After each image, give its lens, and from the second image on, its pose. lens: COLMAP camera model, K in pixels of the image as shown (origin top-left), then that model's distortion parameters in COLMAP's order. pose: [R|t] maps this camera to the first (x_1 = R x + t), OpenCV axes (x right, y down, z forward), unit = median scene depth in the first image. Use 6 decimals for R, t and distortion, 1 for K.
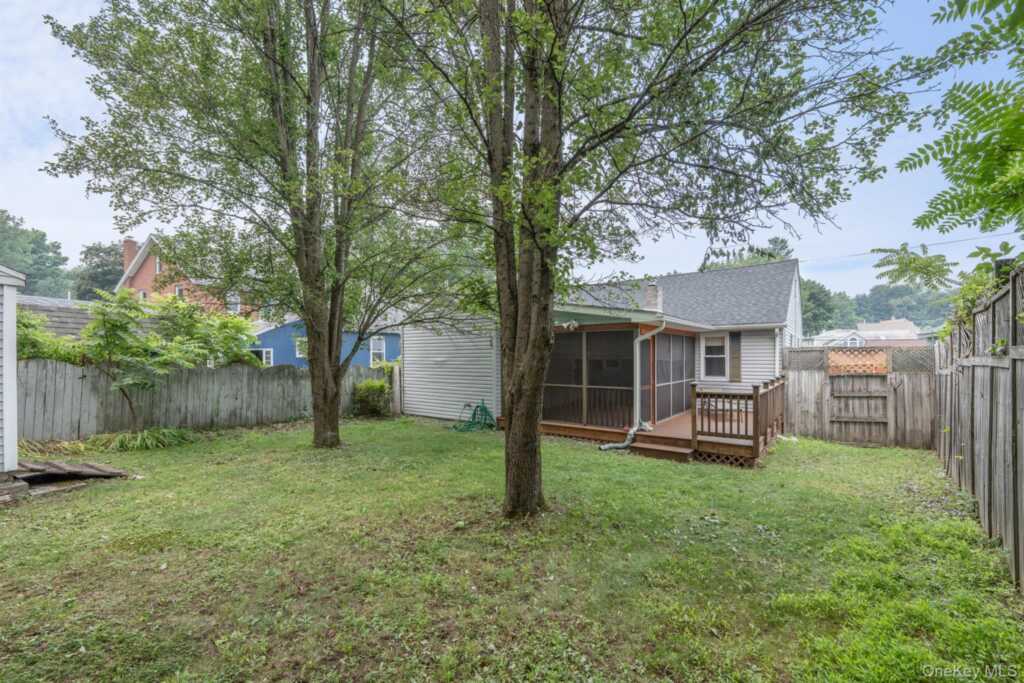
lens RADIAL K [[404.1, 0, 511.0], [0, 404.1, 355.6], [0, 0, 1]] dist [-0.000314, -0.000218]
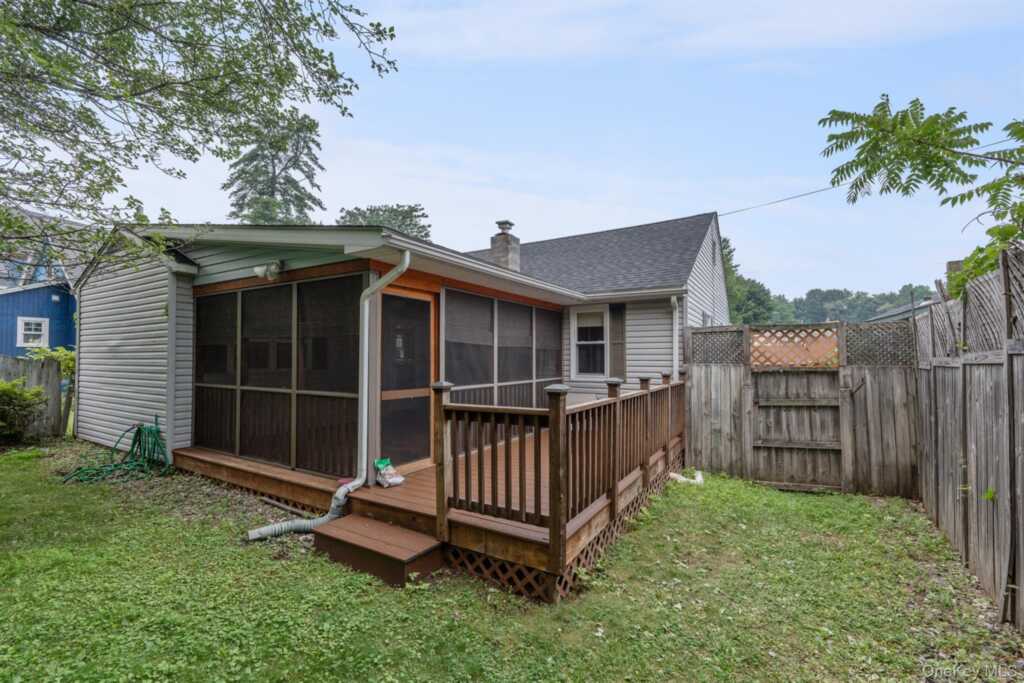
lens RADIAL K [[412.8, 0, 513.5], [0, 412.8, 343.7], [0, 0, 1]] dist [0.001579, 0.000014]
pose [[0.994040, 0.008887, 0.108655, 0.367307], [-0.005667, 0.999537, -0.029900, 0.028087], [-0.108870, 0.029106, 0.993630, 0.423460]]
